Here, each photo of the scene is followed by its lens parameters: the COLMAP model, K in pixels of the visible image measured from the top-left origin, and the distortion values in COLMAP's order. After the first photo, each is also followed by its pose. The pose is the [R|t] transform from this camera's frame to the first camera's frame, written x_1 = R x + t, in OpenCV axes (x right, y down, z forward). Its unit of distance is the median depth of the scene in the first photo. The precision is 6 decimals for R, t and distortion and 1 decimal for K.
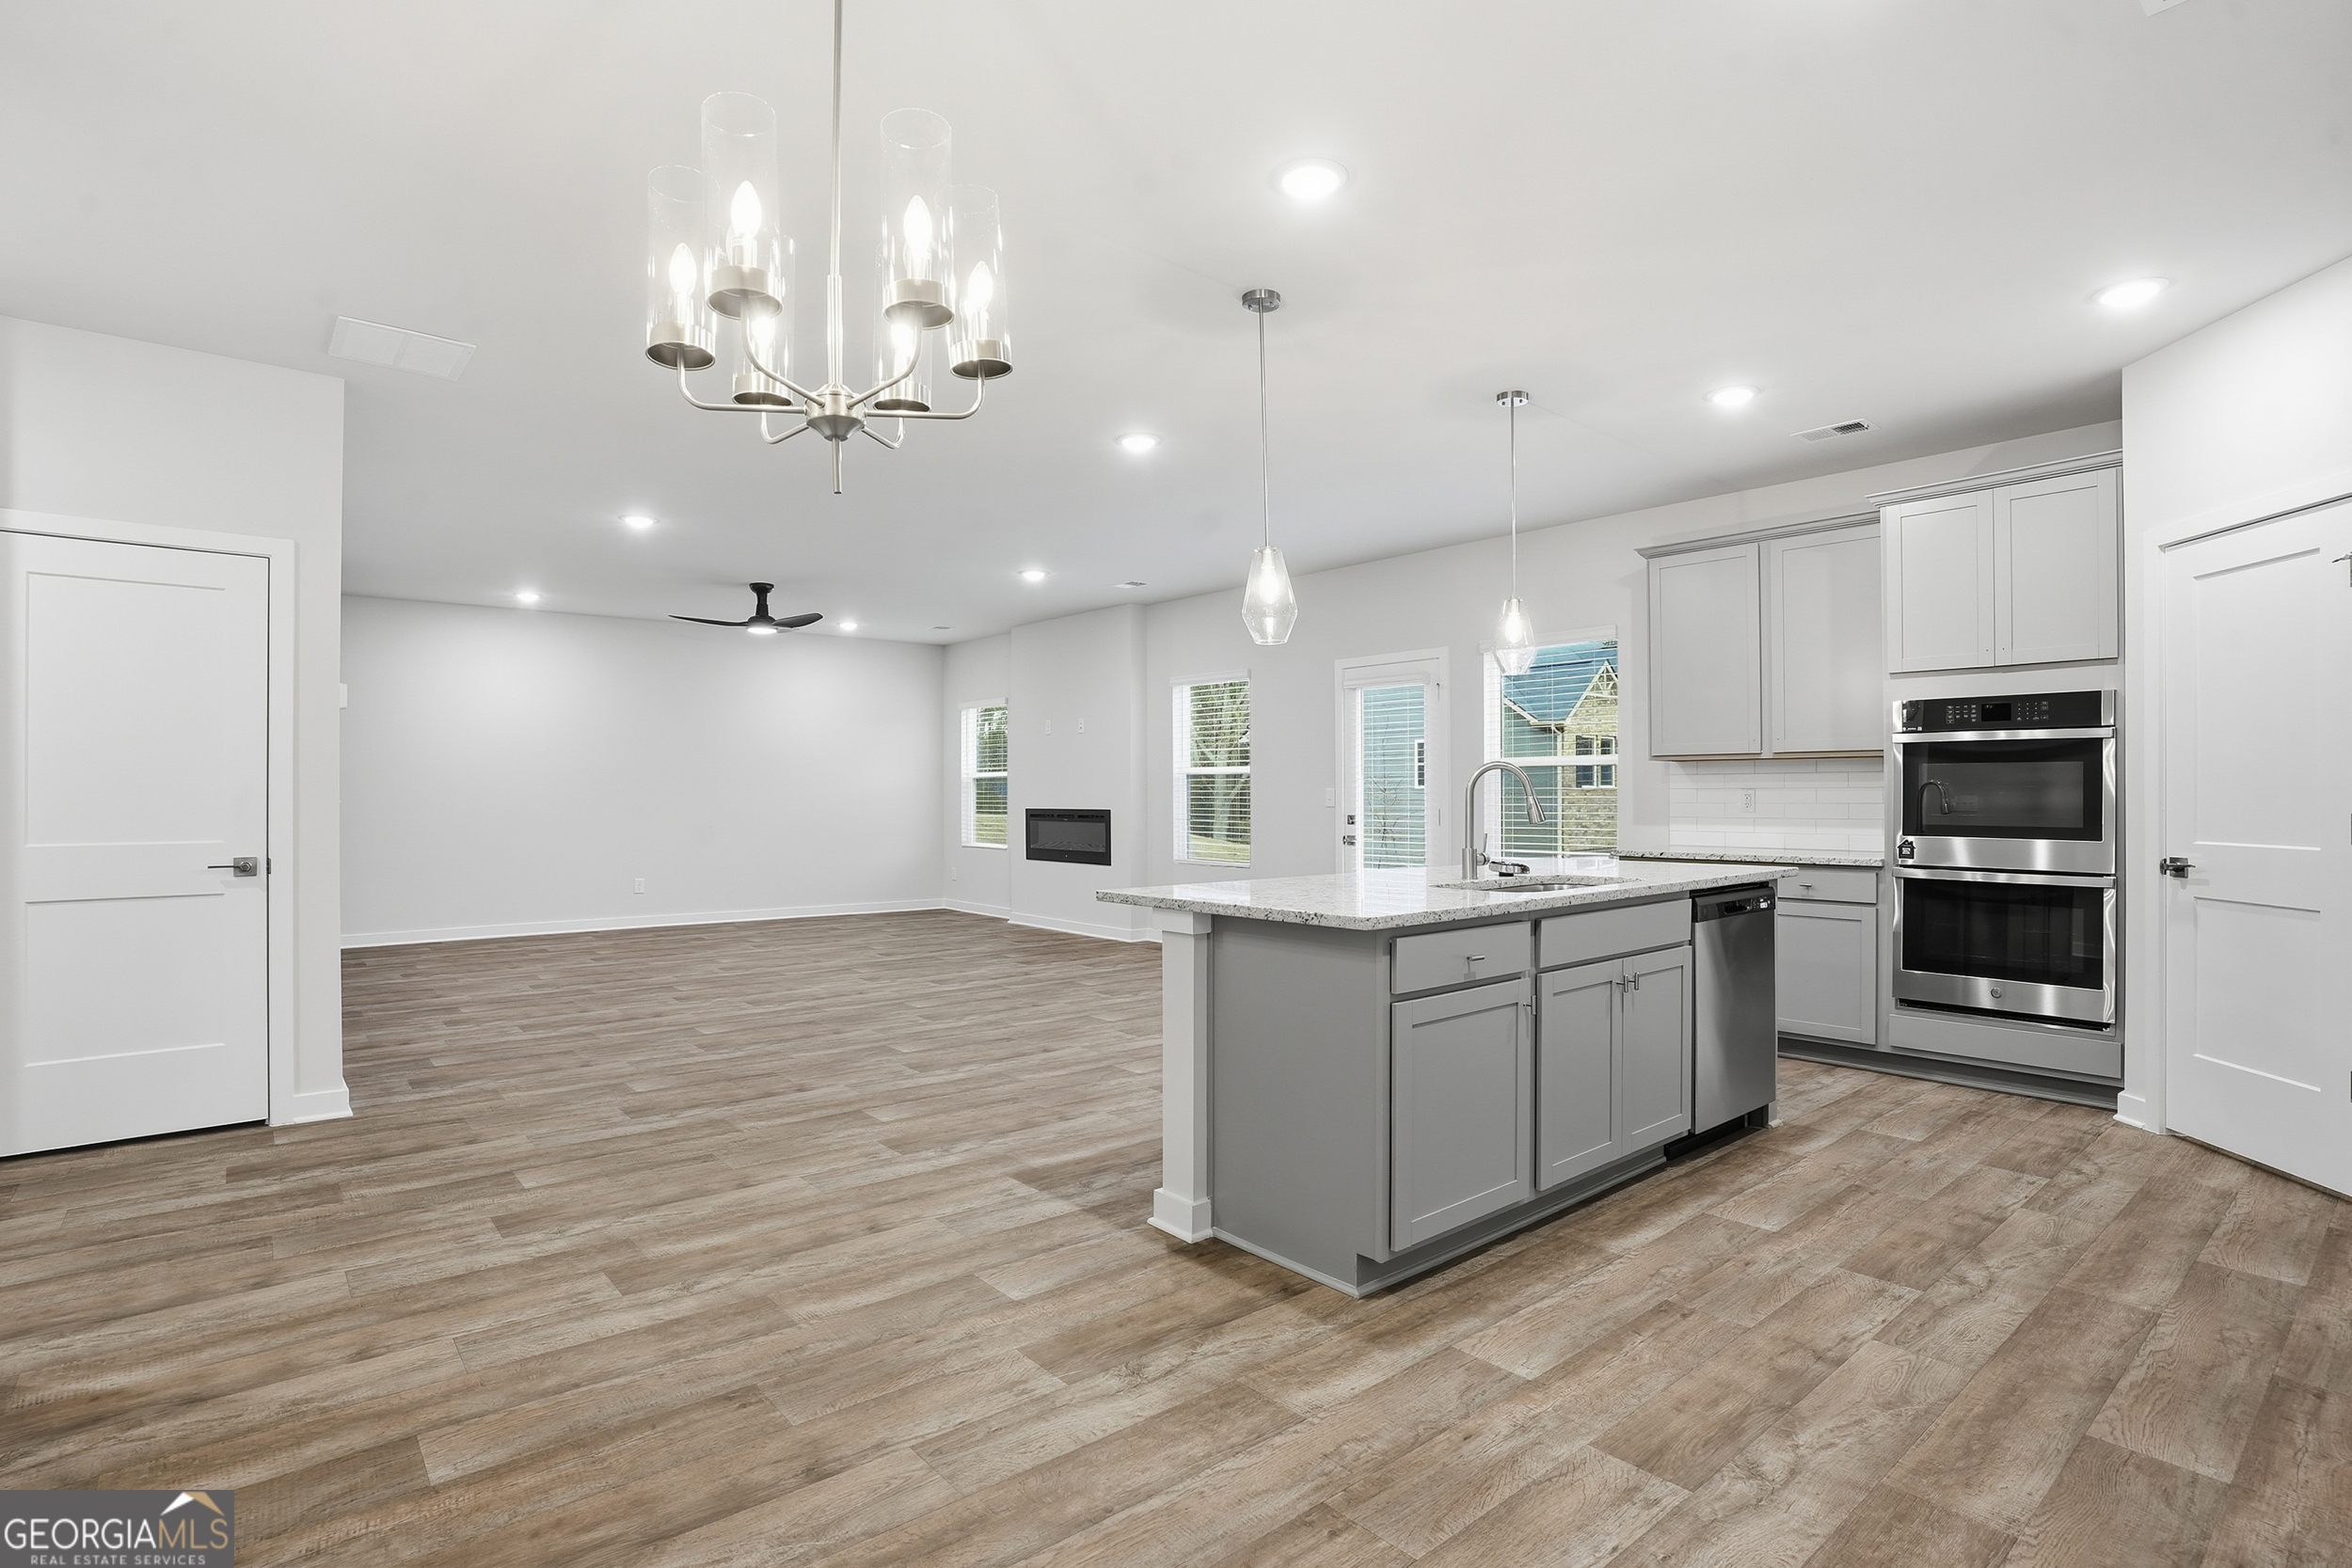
lens RADIAL K [[1161.8, 0, 1162.1], [0, 1161.8, 804.9], [0, 0, 1]] dist [-0.063041, 0.022273]
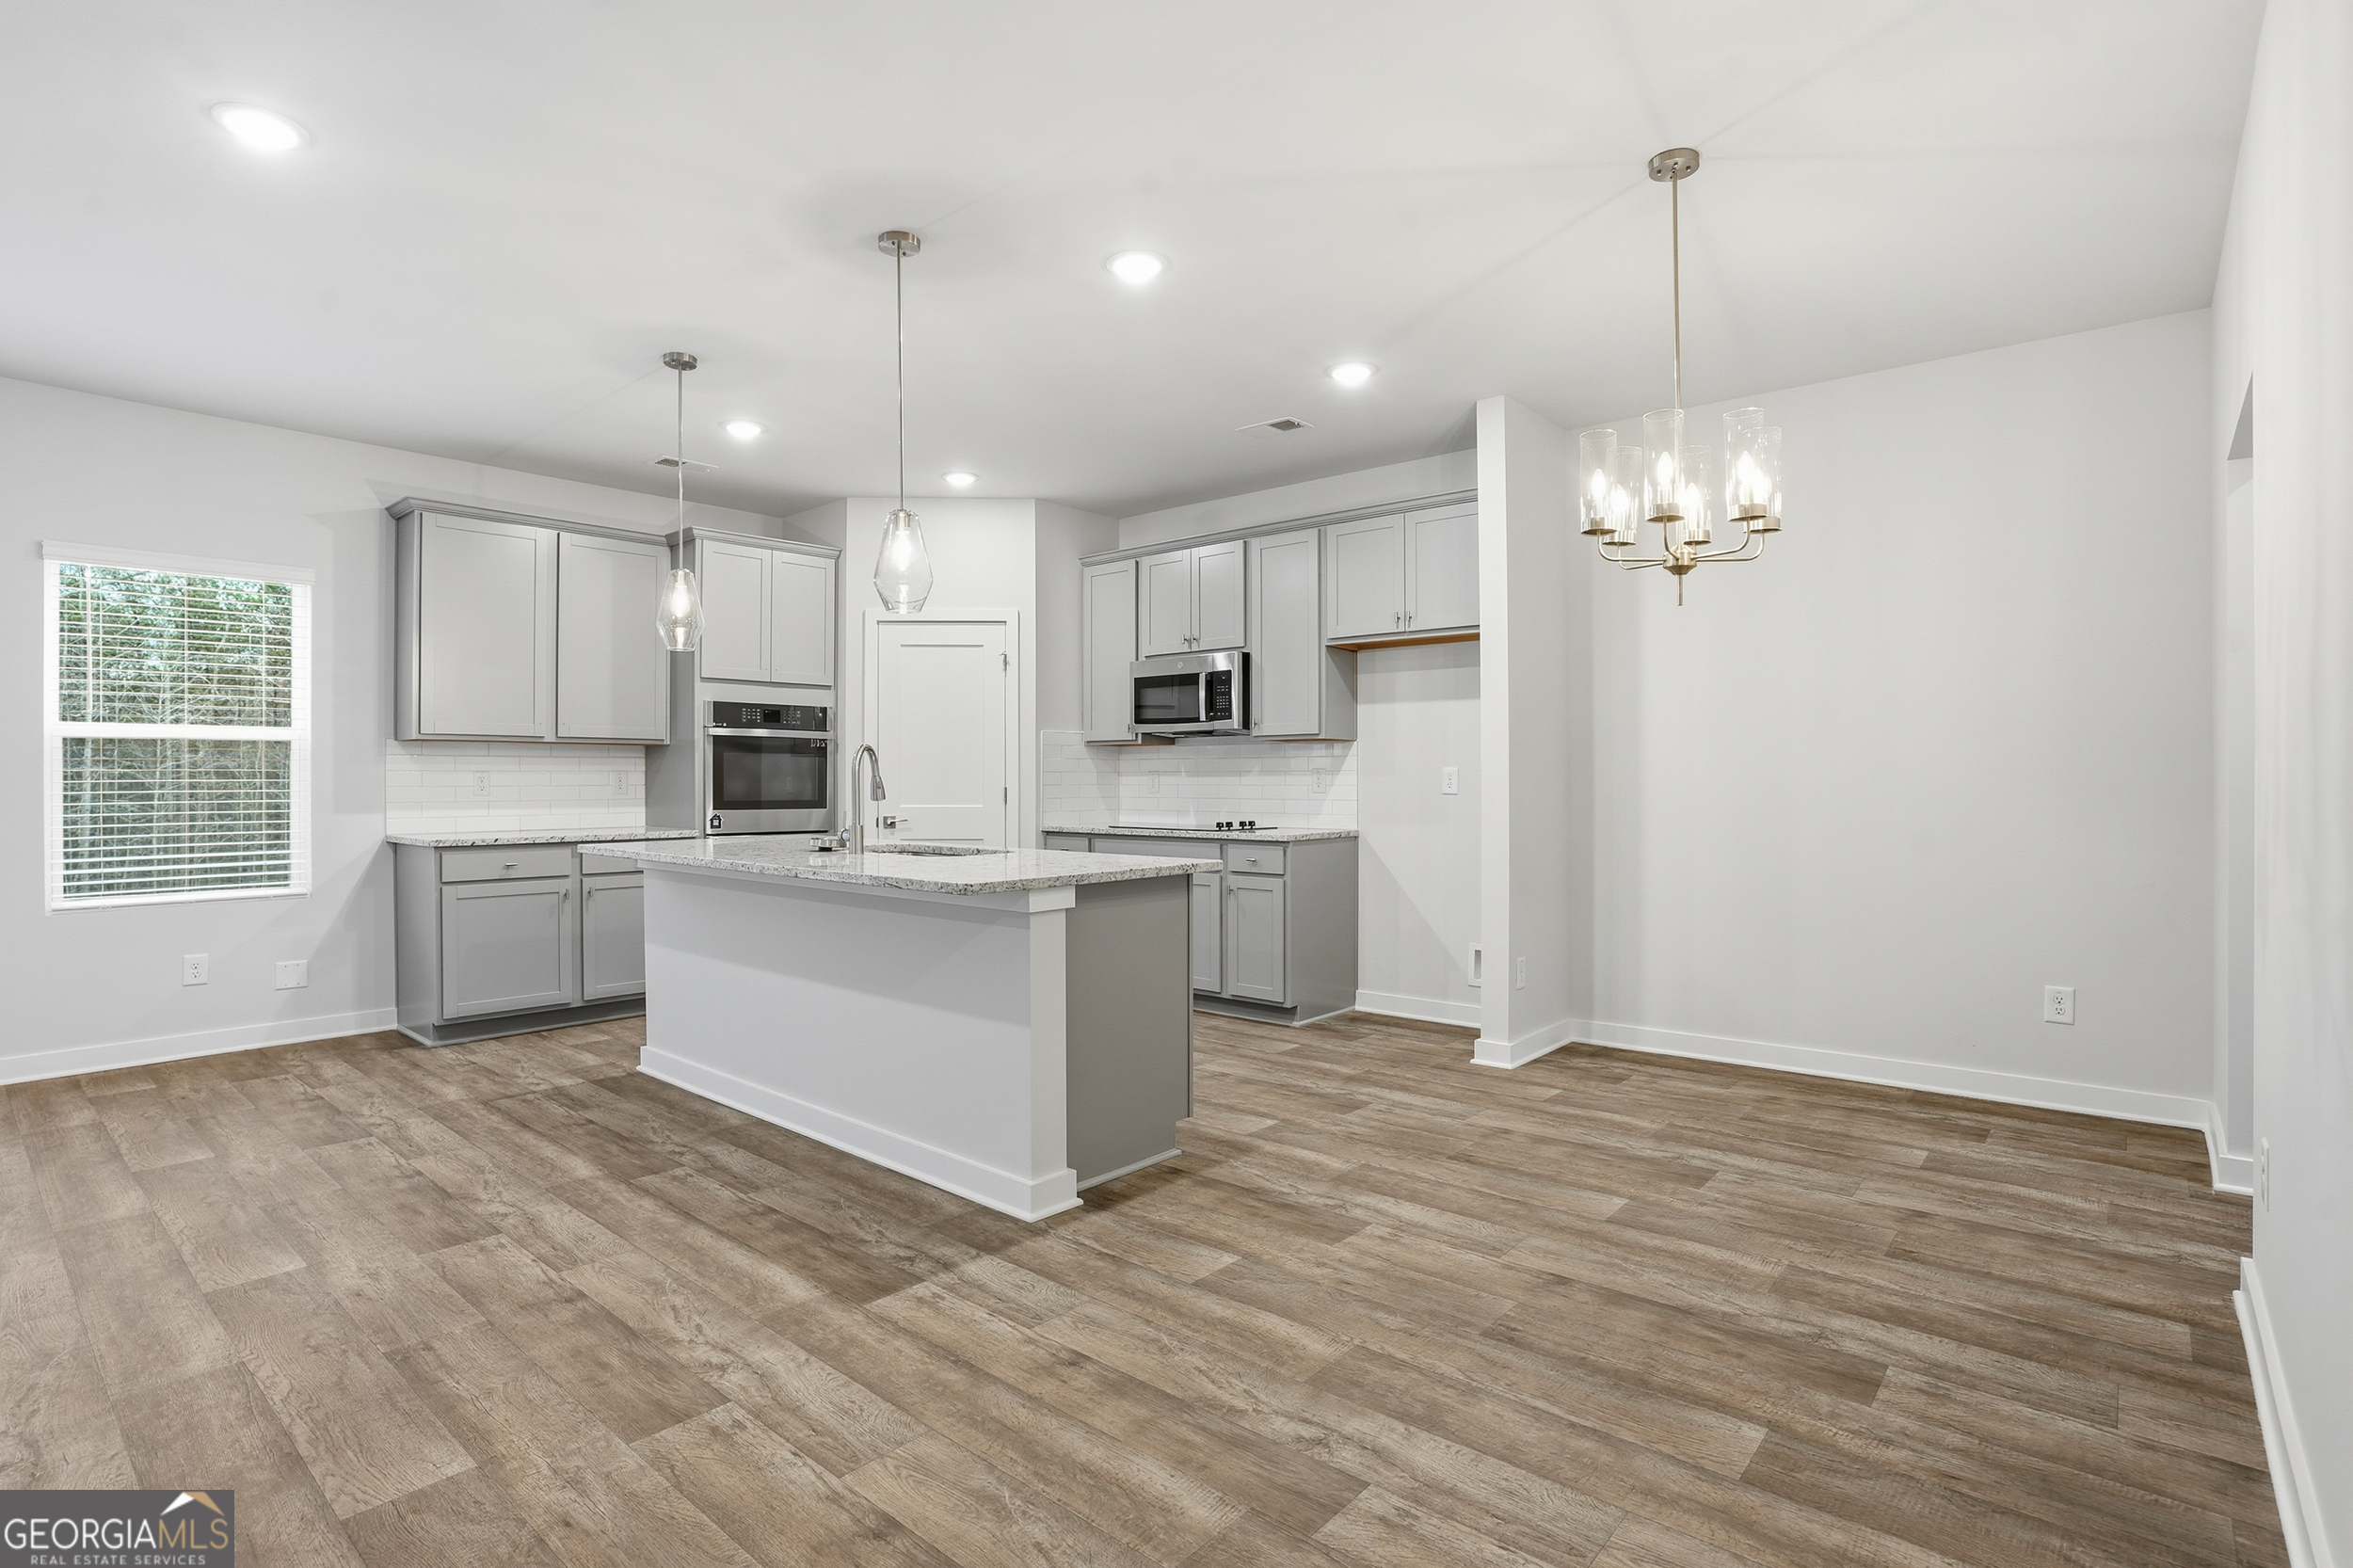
lens RADIAL K [[1162.4, 0, 1167.7], [0, 1162.4, 784.5], [0, 0, 1]] dist [-0.063041, 0.022273]
pose [[-0.157762, -0.004373, 0.987468, -1.062052], [0.012081, 0.999907, 0.006358, -0.004294], [-0.987403, 0.012932, -0.157694, 1.135767]]
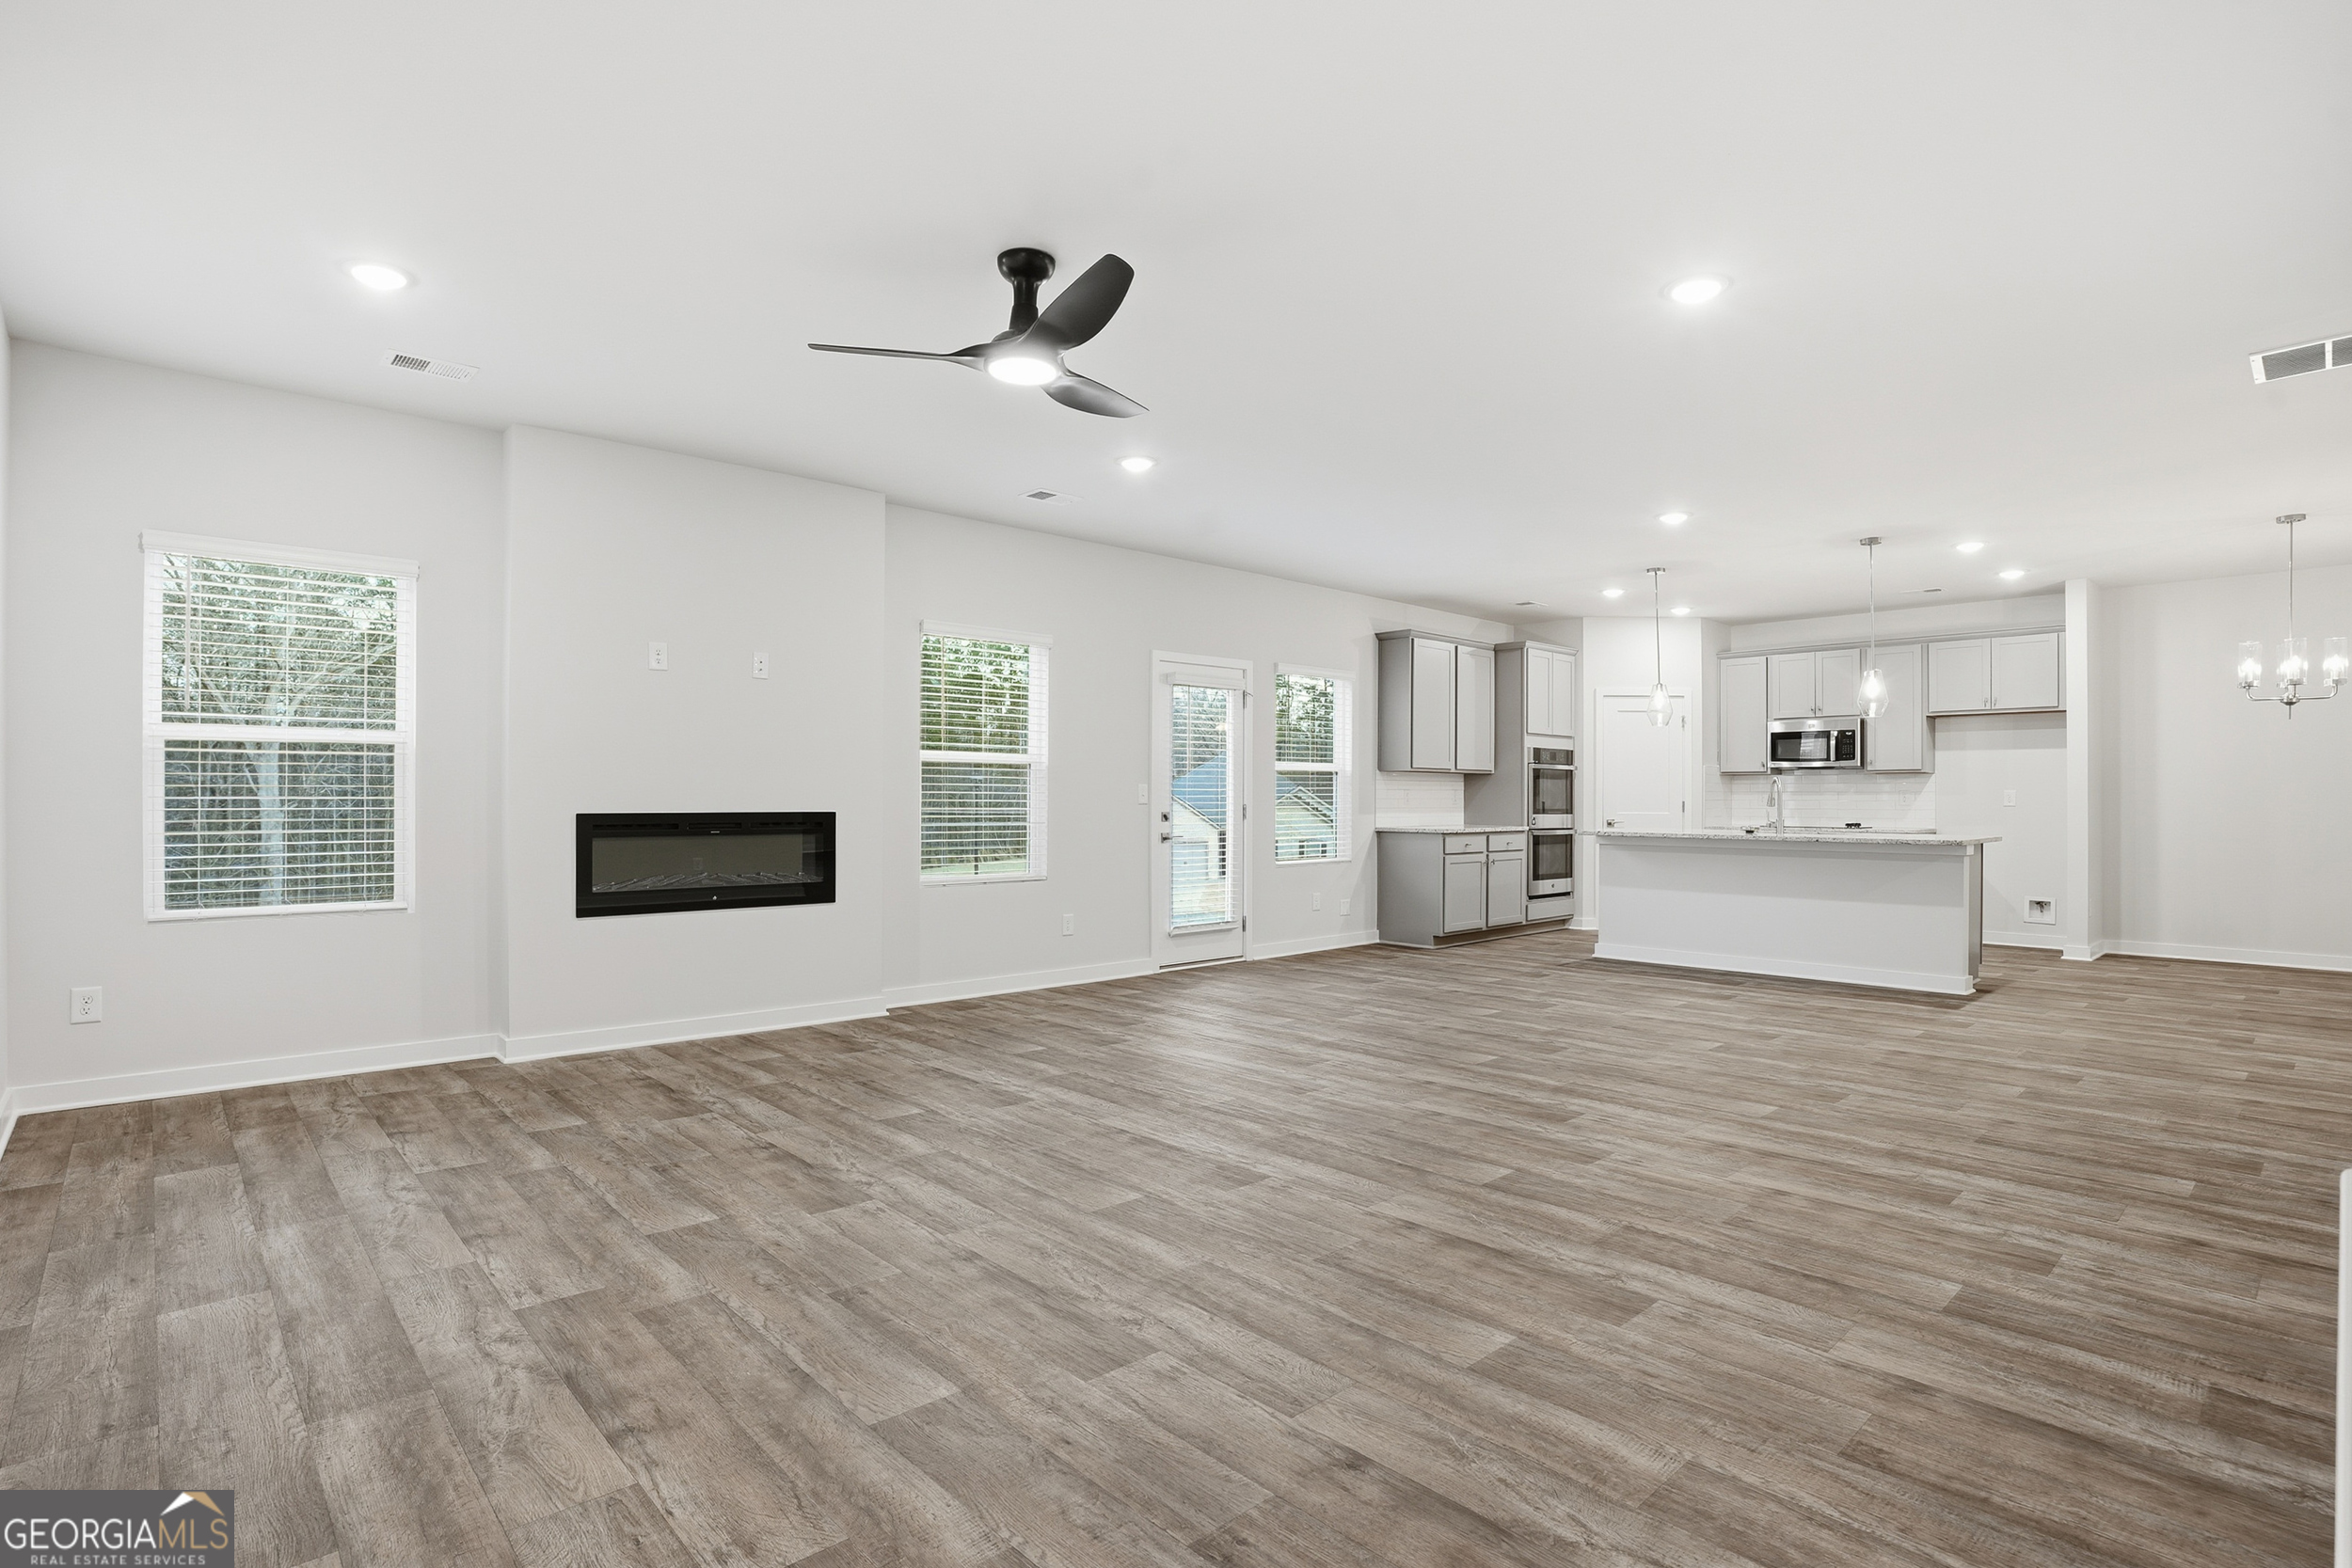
lens RADIAL K [[1161.8, 0, 1187.8], [0, 1161.8, 799.4], [0, 0, 1]] dist [-0.063041, 0.022273]
pose [[-0.058864, 0.002290, 0.998263, -2.170091], [0.007335, 0.999971, -0.001861, -0.000054], [-0.998239, 0.007213, -0.058879, 2.769901]]
